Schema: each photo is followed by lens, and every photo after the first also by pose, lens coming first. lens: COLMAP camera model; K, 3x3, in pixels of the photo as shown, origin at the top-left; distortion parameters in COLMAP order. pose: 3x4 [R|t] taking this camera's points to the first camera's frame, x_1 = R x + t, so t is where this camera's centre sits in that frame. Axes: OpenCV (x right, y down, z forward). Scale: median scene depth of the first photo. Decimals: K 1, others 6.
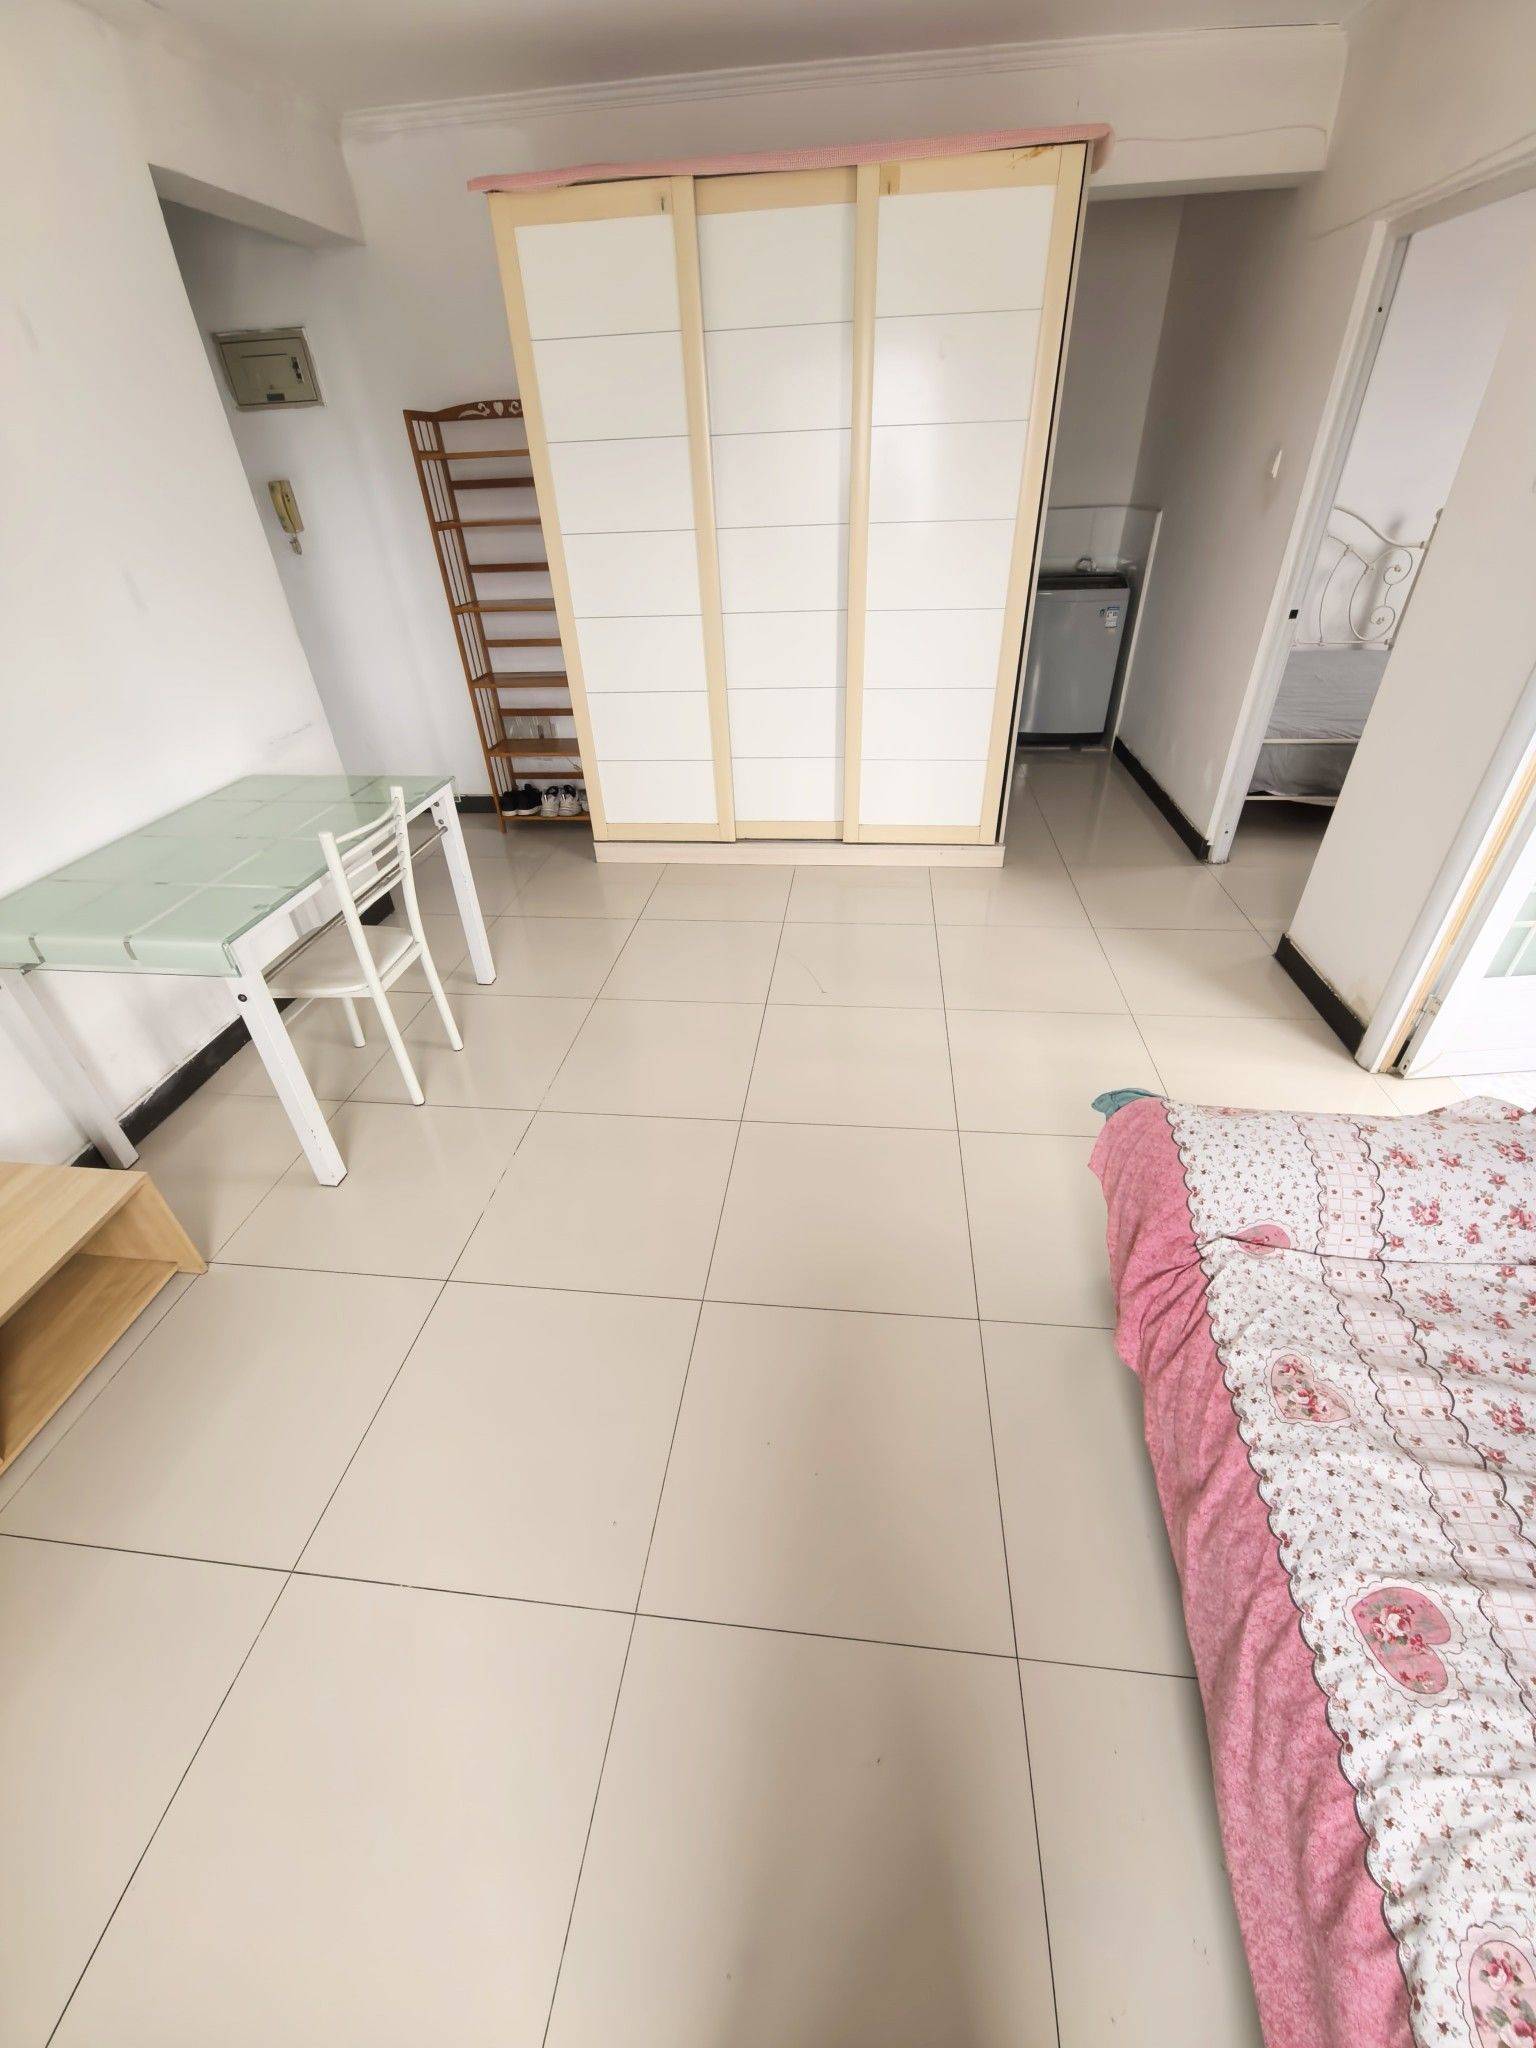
lens RADIAL K [[815.8, 0, 768.0], [0, 815.8, 1024.0], [0, 0, 1]] dist [-0.000921, -0.000112]
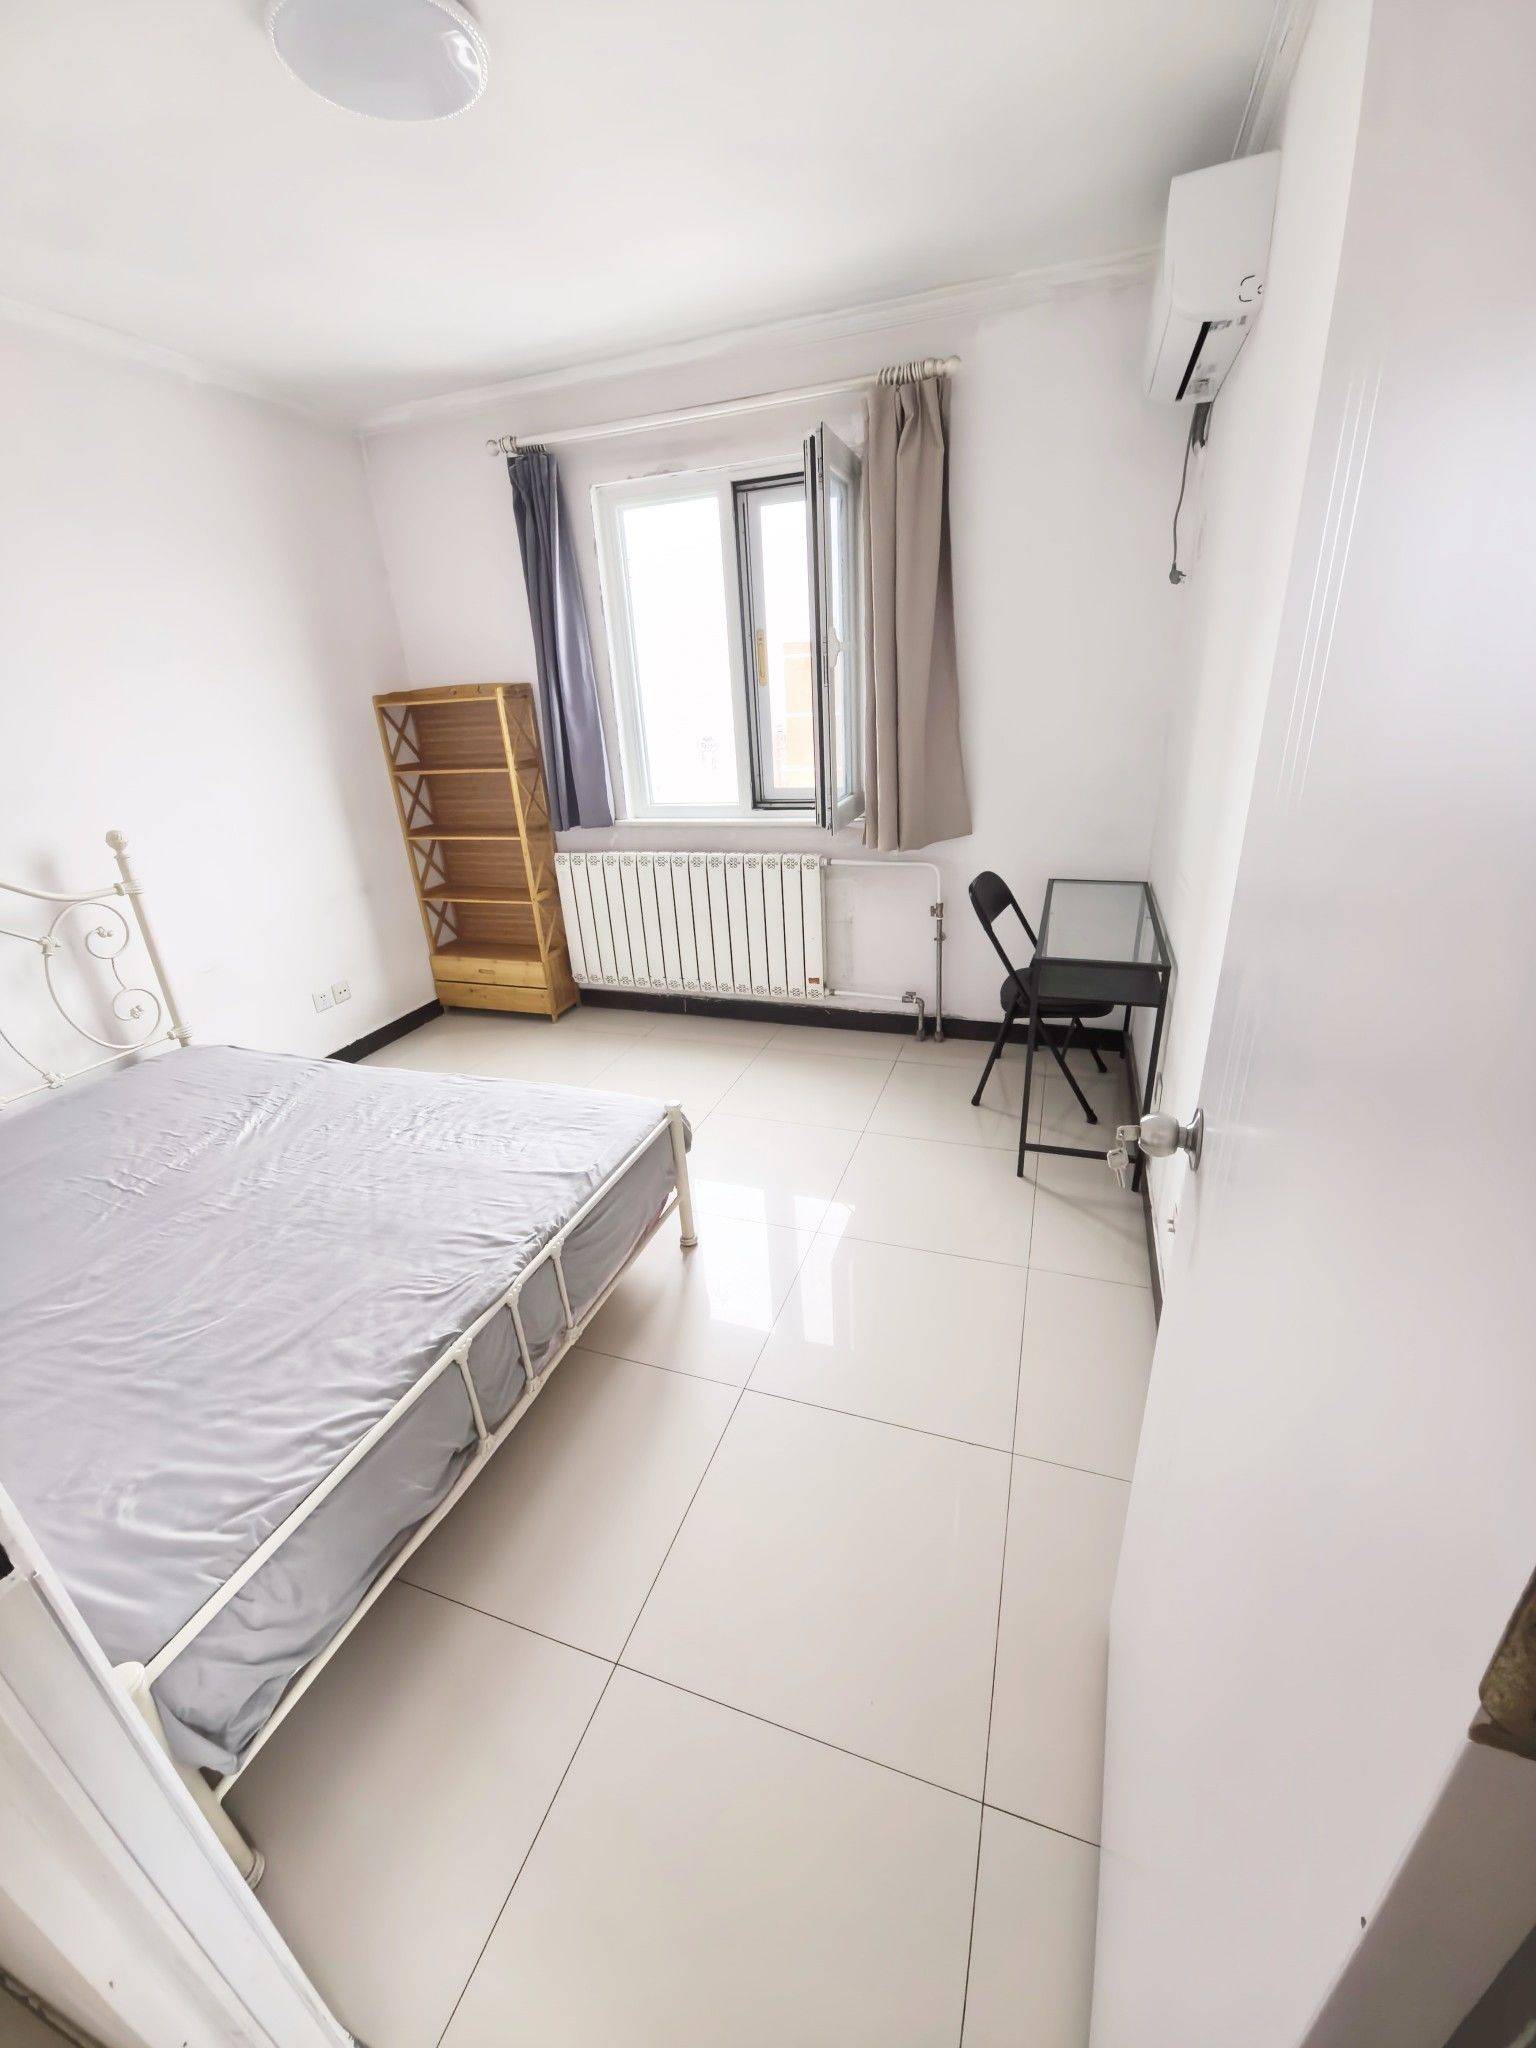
lens RADIAL K [[815.8, 0, 768.0], [0, 815.8, 1024.0], [0, 0, 1]] dist [-0.000921, -0.000112]
pose [[0.227891, -0.359956, 0.904708, 0.344665], [0.591158, 0.789458, 0.165192, -0.325608], [-0.773691, 0.497180, 0.392701, 0.453946]]
